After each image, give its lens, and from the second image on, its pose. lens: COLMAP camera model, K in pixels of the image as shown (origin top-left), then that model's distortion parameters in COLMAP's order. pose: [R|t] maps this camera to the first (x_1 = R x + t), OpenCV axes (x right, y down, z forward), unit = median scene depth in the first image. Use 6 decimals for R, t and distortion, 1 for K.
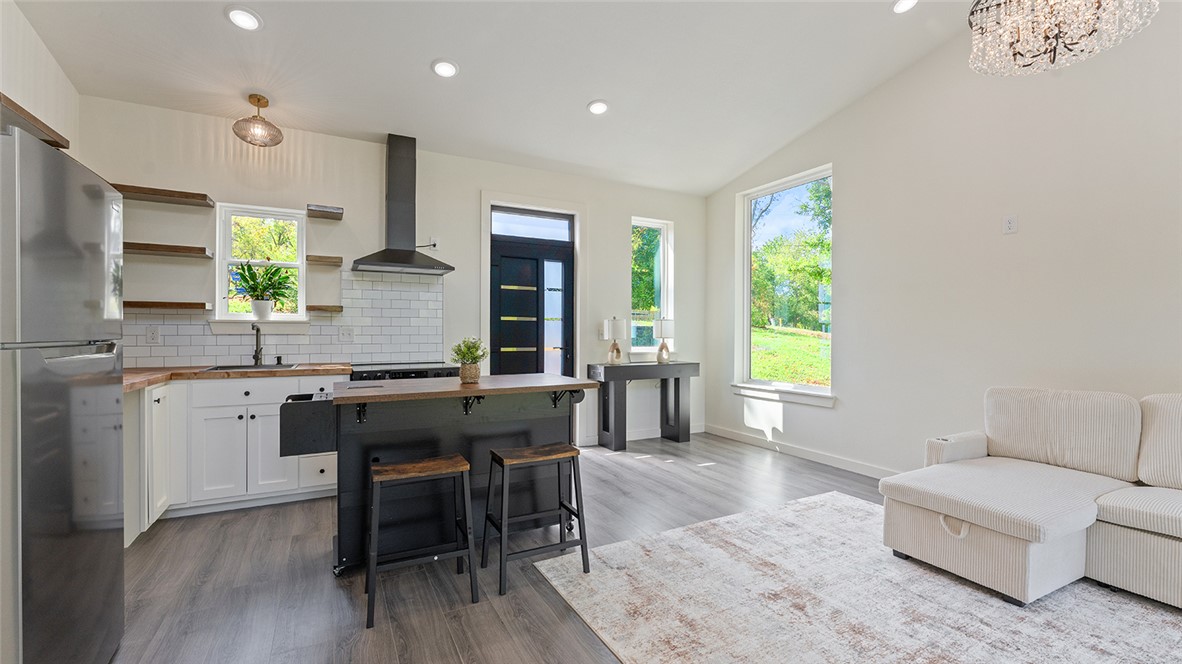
lens RADIAL K [[491.6, 0, 591.0], [0, 491.6, 332.0], [0, 0, 1]] dist [-0.000896, -0.000186]
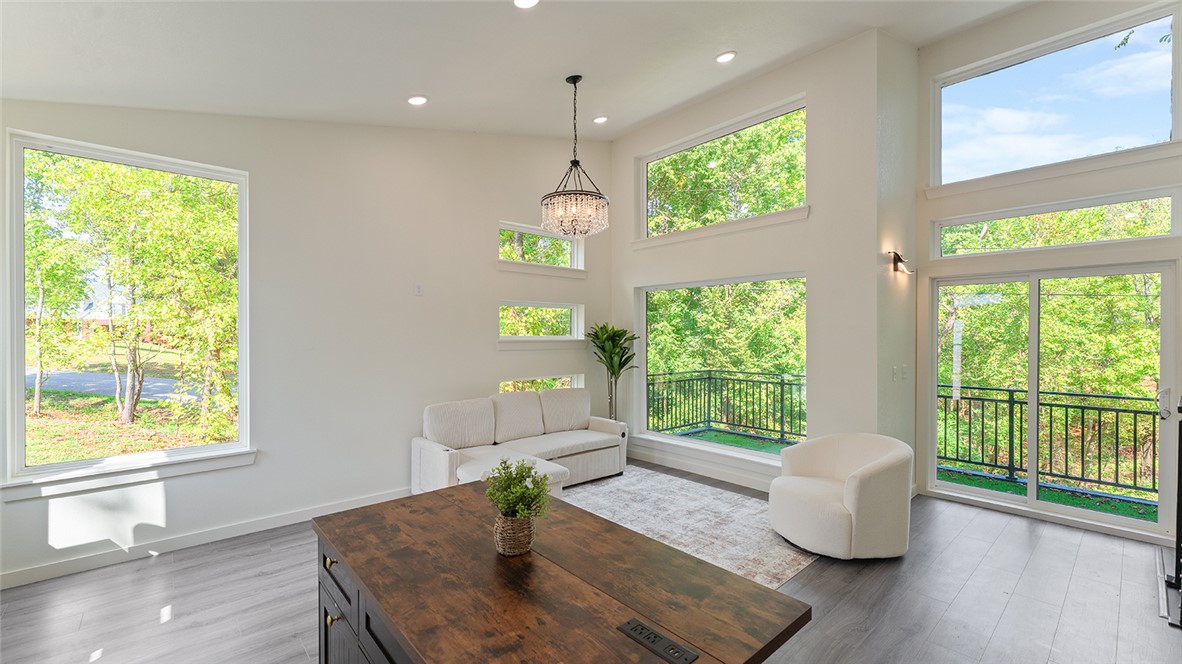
lens RADIAL K [[484.2, 0, 590.2], [0, 484.2, 335.3], [0, 0, 1]] dist [0.001486, 0.000166]
pose [[-0.228772, -0.010147, 0.973427, -0.735220], [0.002227, 0.999938, 0.010947, -0.122000], [-0.973477, 0.004673, -0.228735, 1.014288]]
